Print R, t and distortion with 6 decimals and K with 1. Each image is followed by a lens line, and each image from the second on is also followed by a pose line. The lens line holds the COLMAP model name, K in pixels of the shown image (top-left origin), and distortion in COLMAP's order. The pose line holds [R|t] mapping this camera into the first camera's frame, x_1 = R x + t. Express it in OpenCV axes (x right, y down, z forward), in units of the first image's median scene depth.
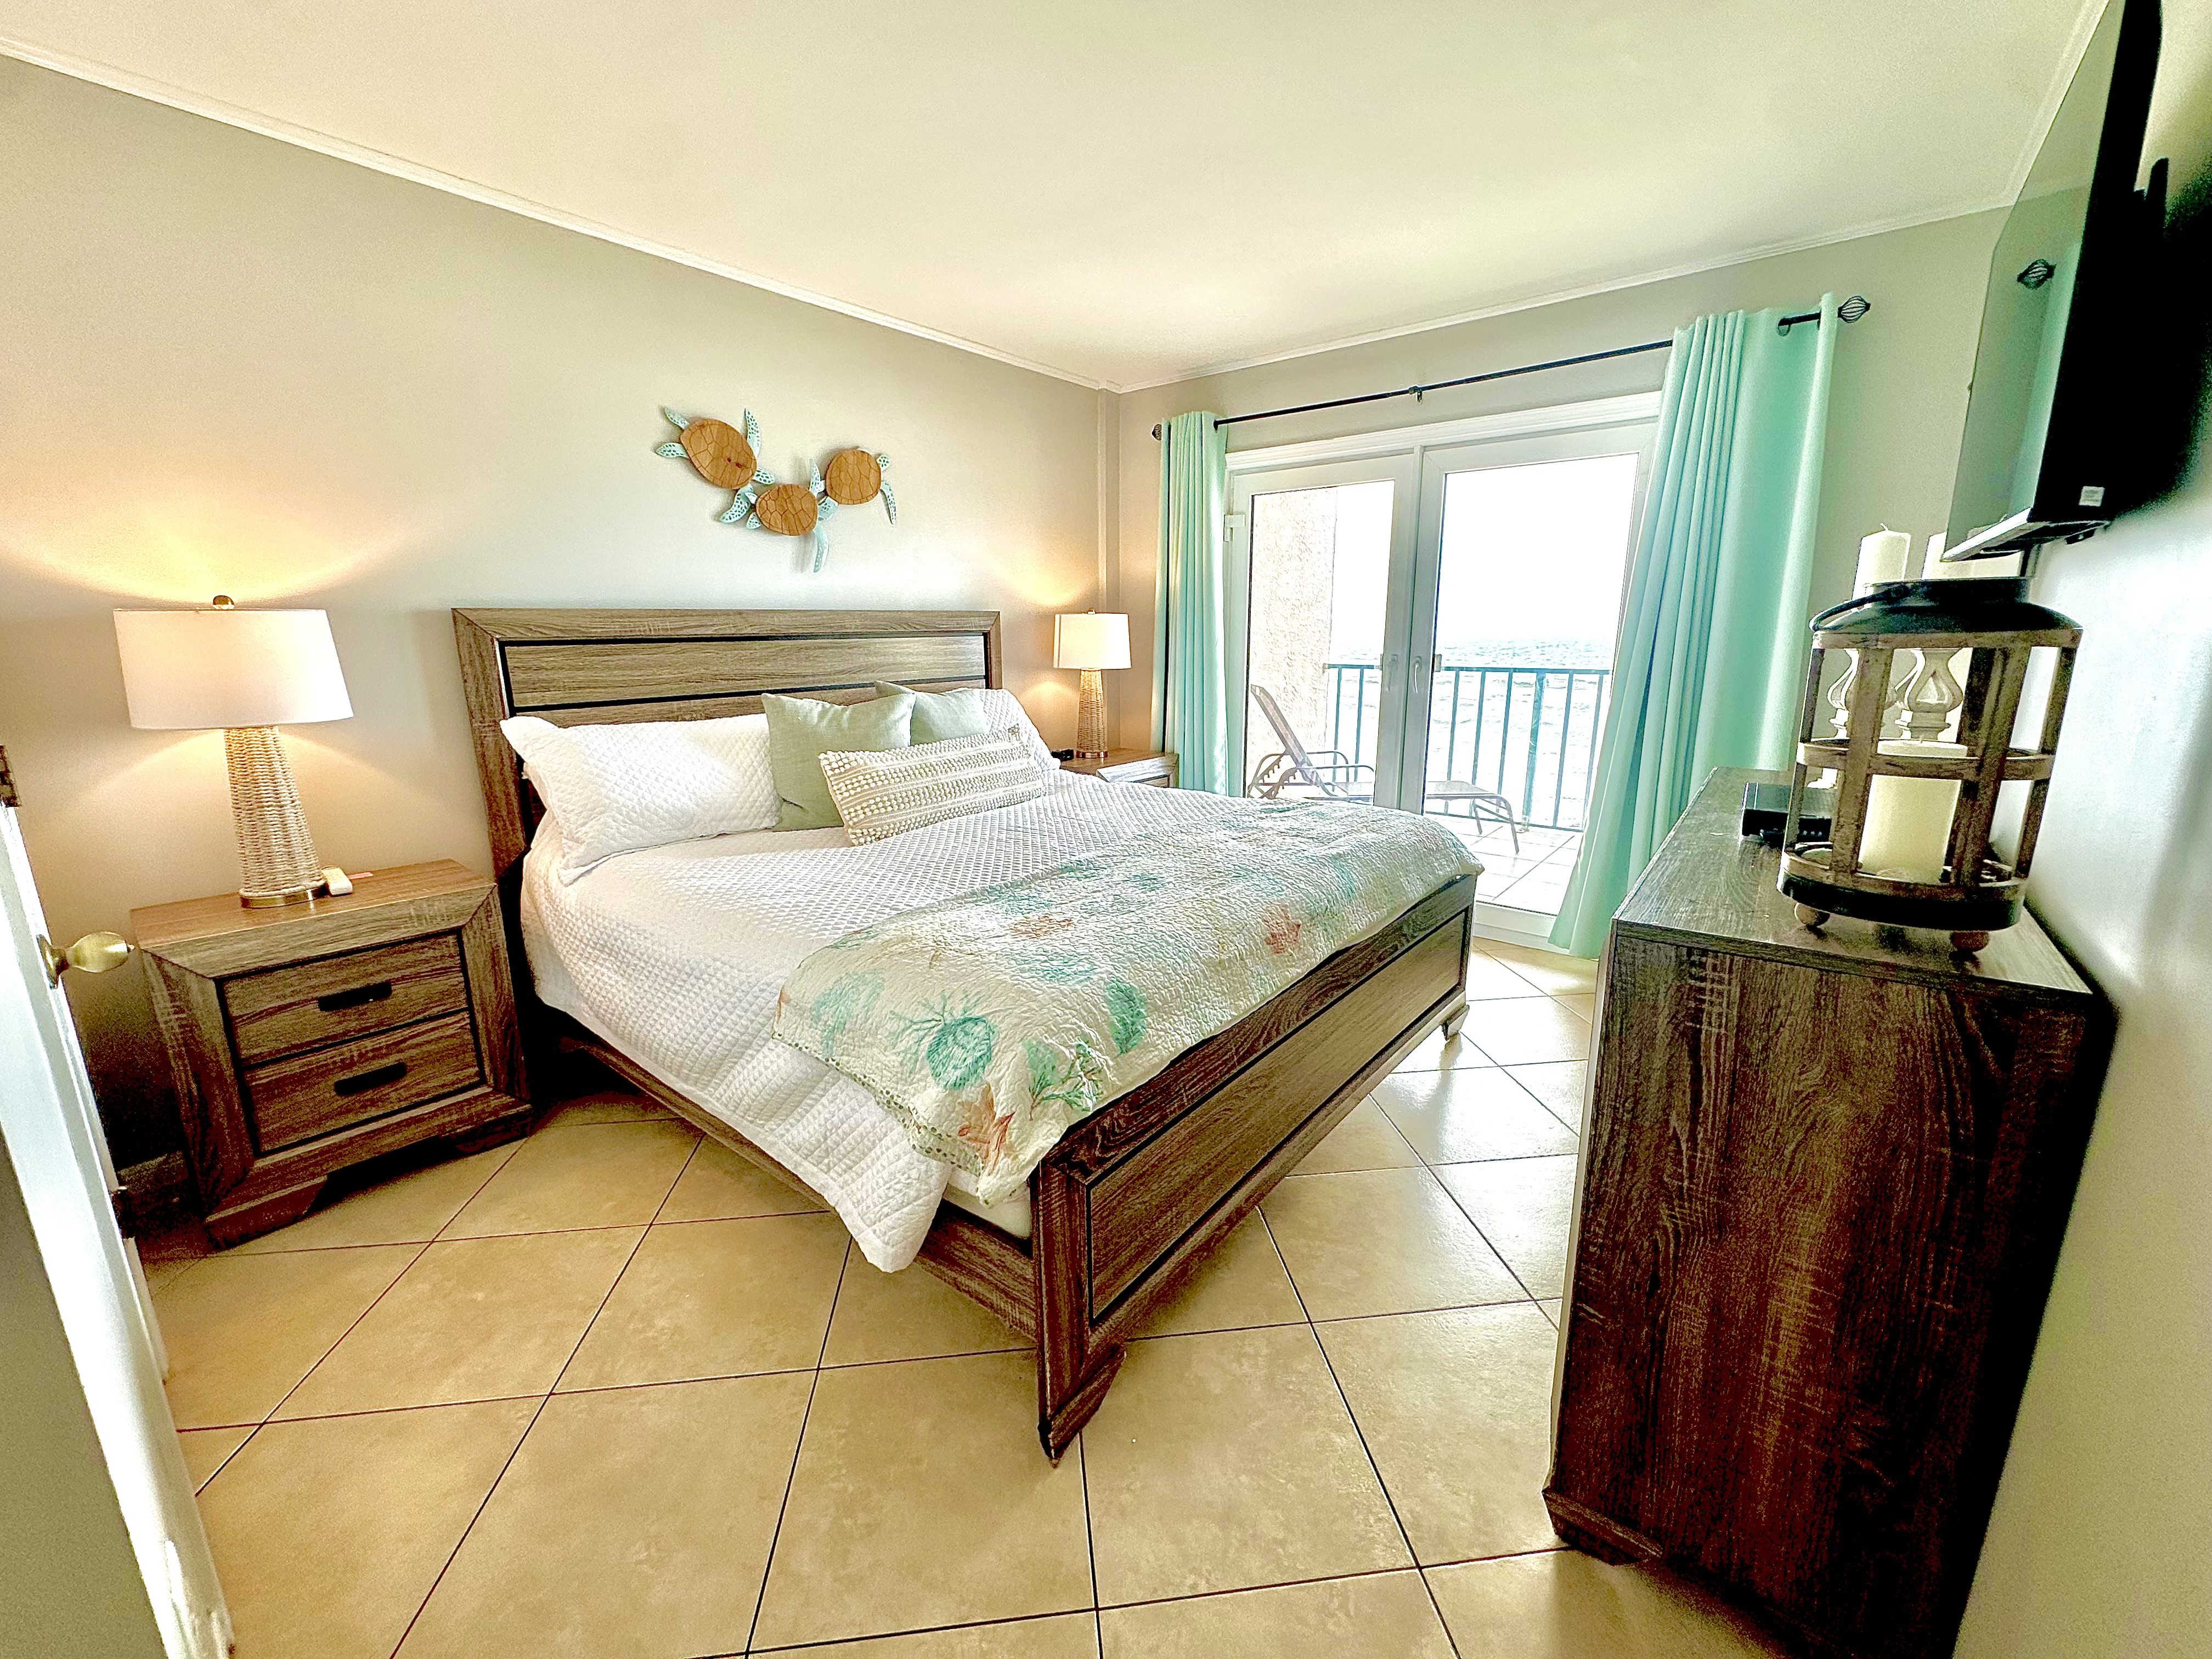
lens RADIAL K [[884.5, 0, 1070.8], [0, 884.5, 827.9], [0, 0, 1]] dist [-0.002991, 0.001273]
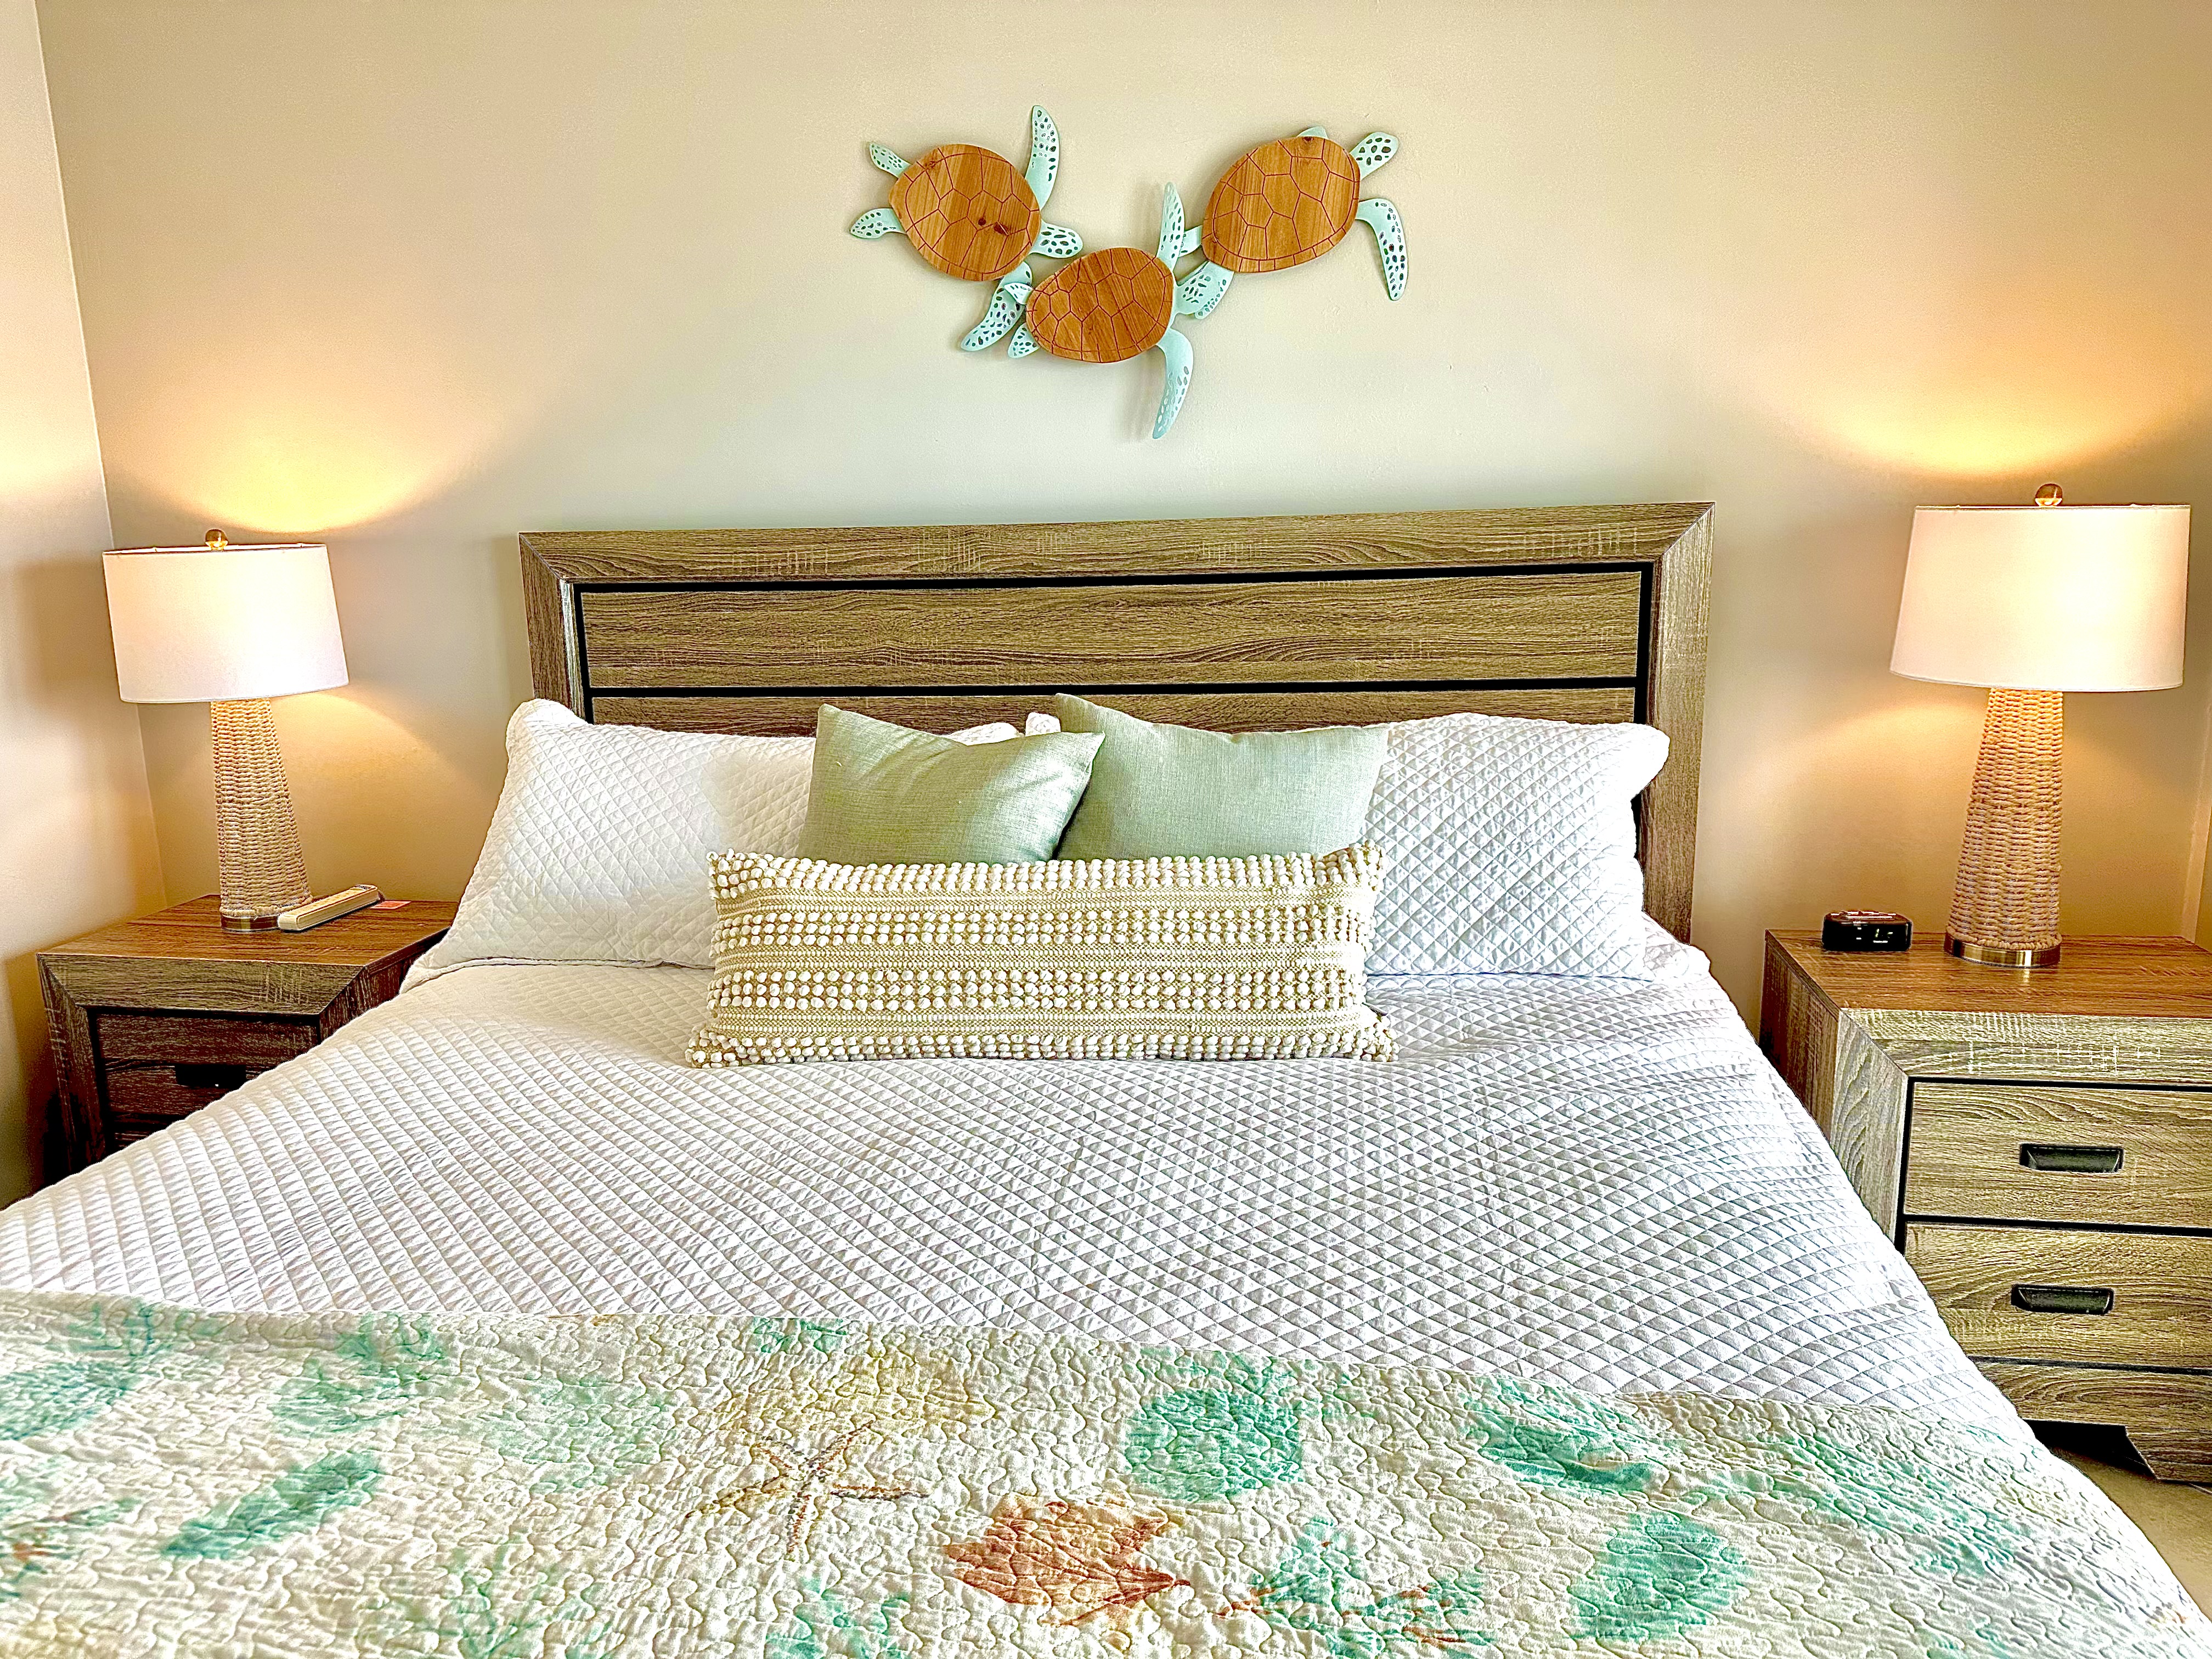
lens RADIAL K [[1555.7, 0, 1112.3], [0, 1555.7, 844.3], [0, 0, 1]] dist [0.034349, -0.008976]
pose [[0.534618, 0.187651, -0.823997, 0.422927], [-0.165714, 0.979384, 0.115521, -0.180864], [0.828688, 0.074788, 0.554692, 0.577426]]
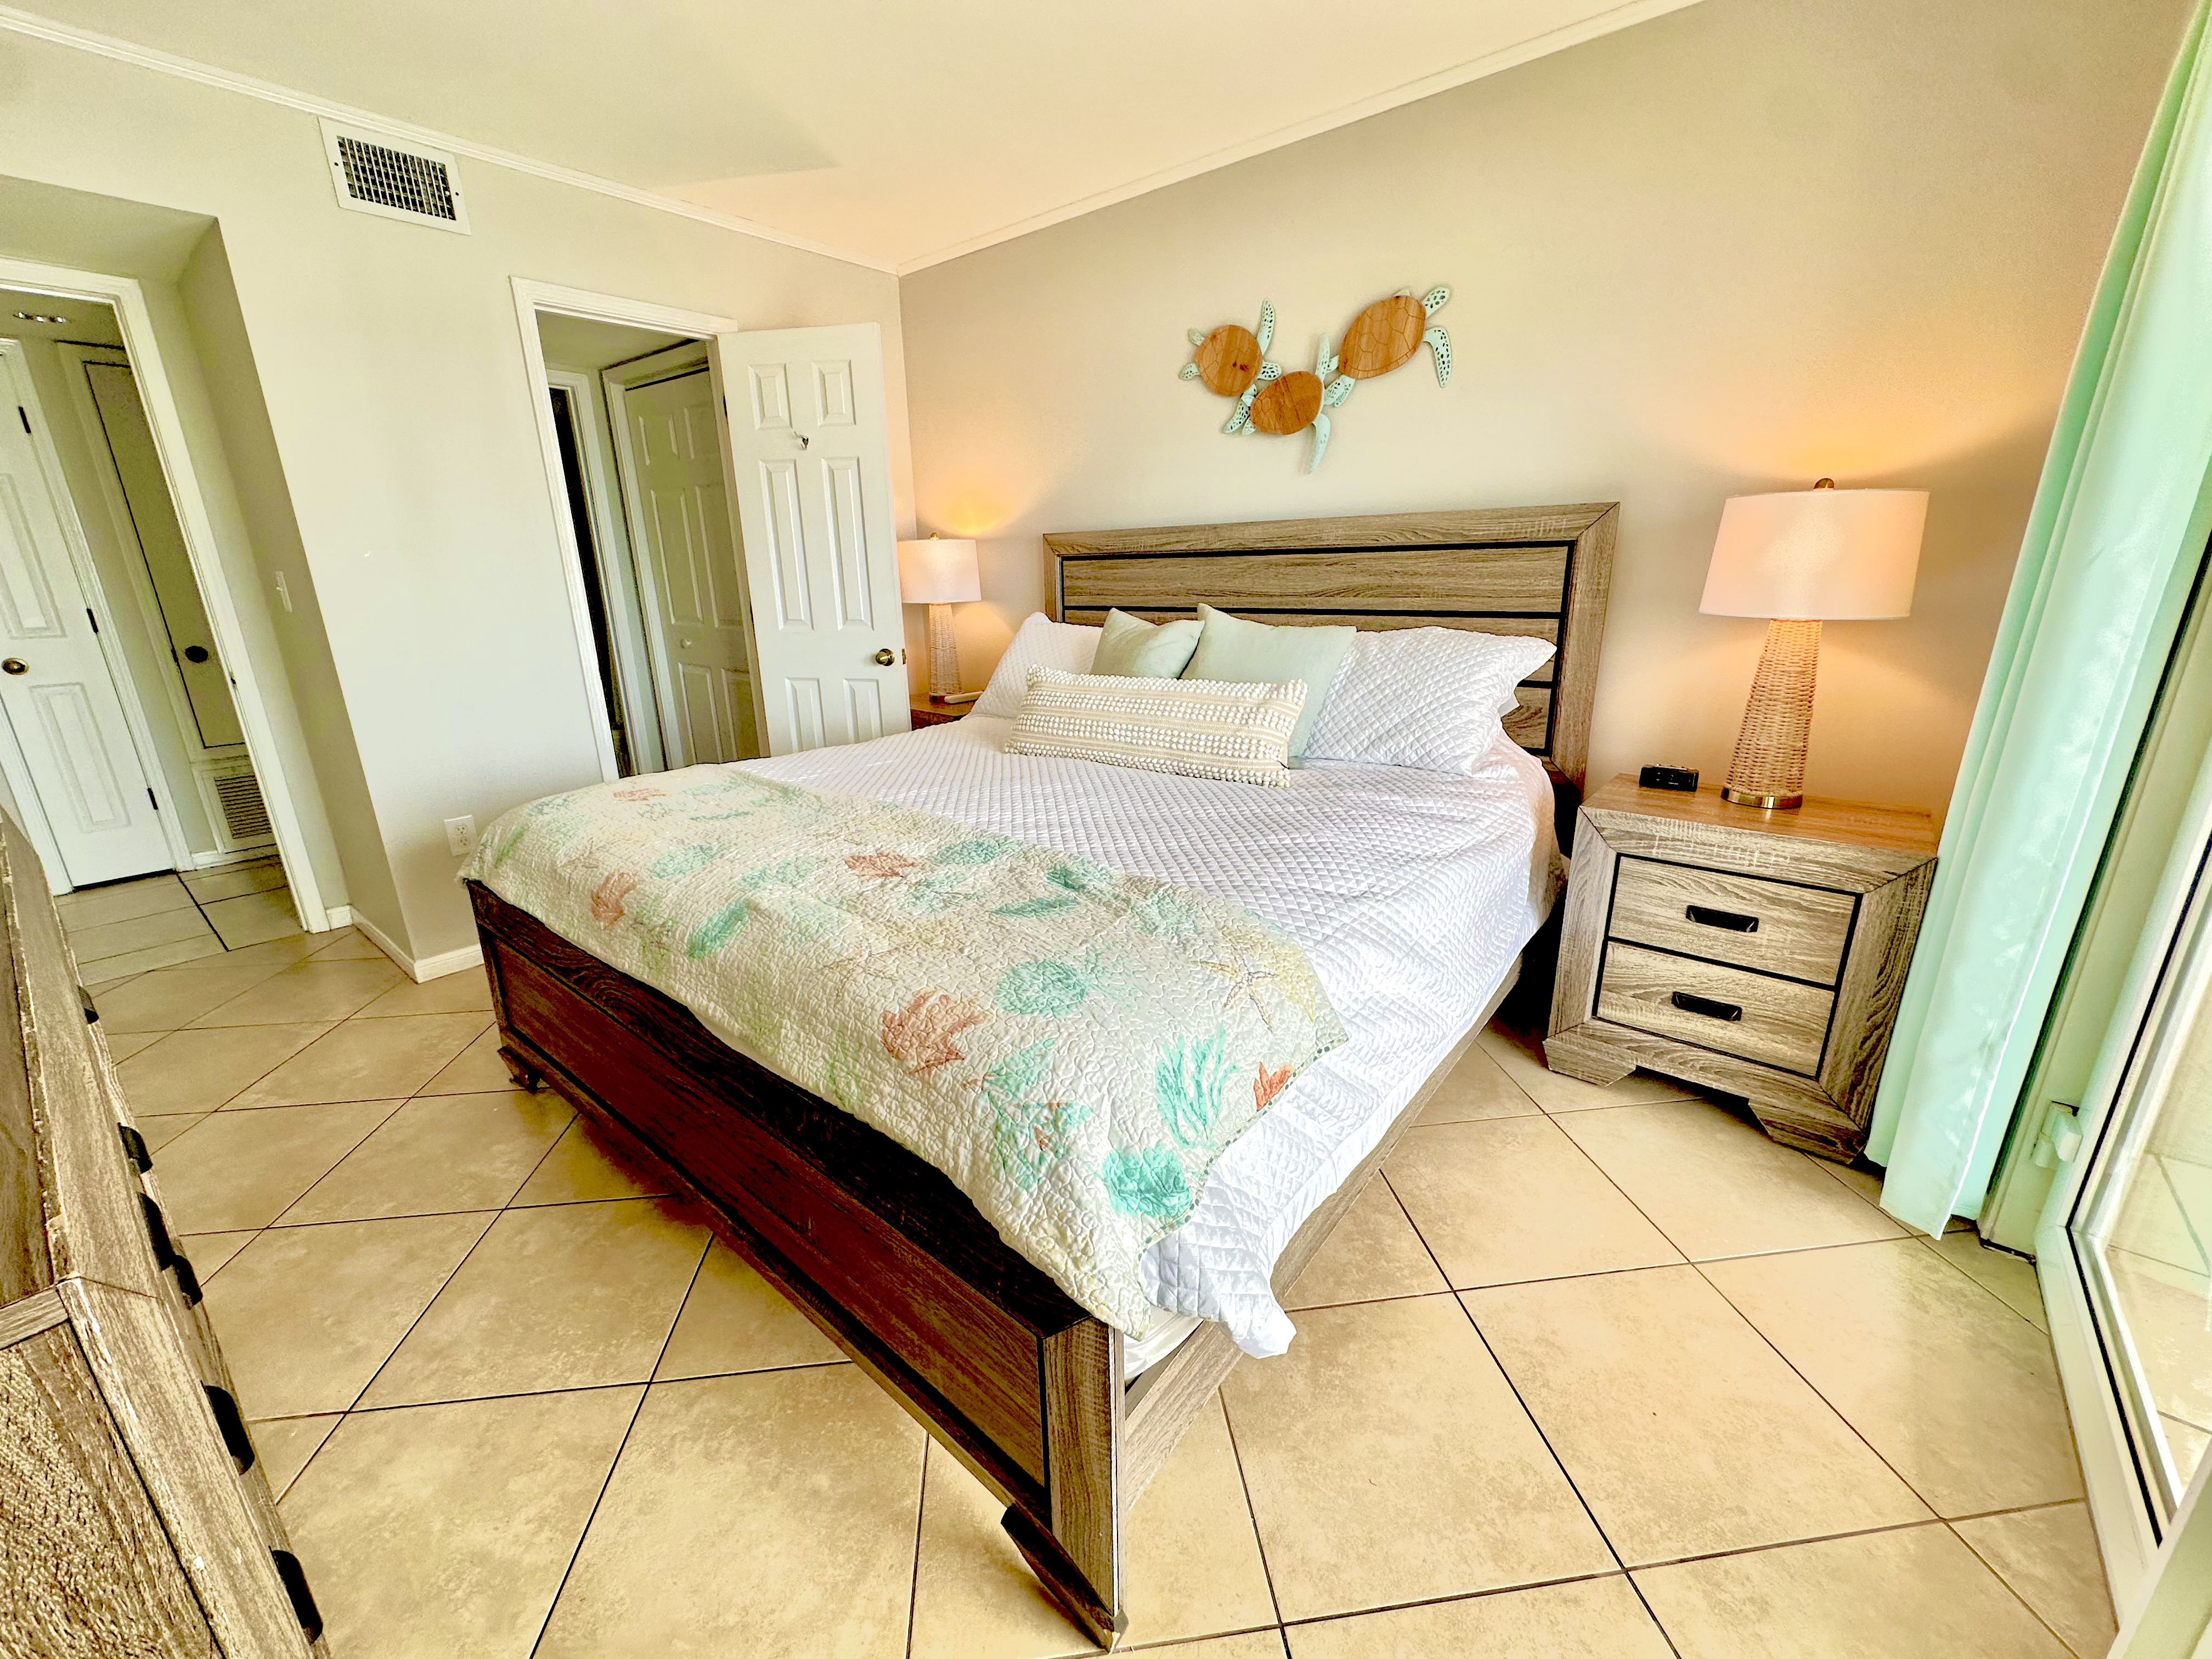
lens RADIAL K [[884.5, 0, 1087.1], [0, 884.5, 821.7], [0, 0, 1]] dist [-0.002991, 0.001273]
pose [[0.006798, 0.304617, -0.952451, 0.659514], [-0.189342, 0.935635, 0.297888, -0.197956], [0.981888, 0.178314, 0.064038, 0.834743]]
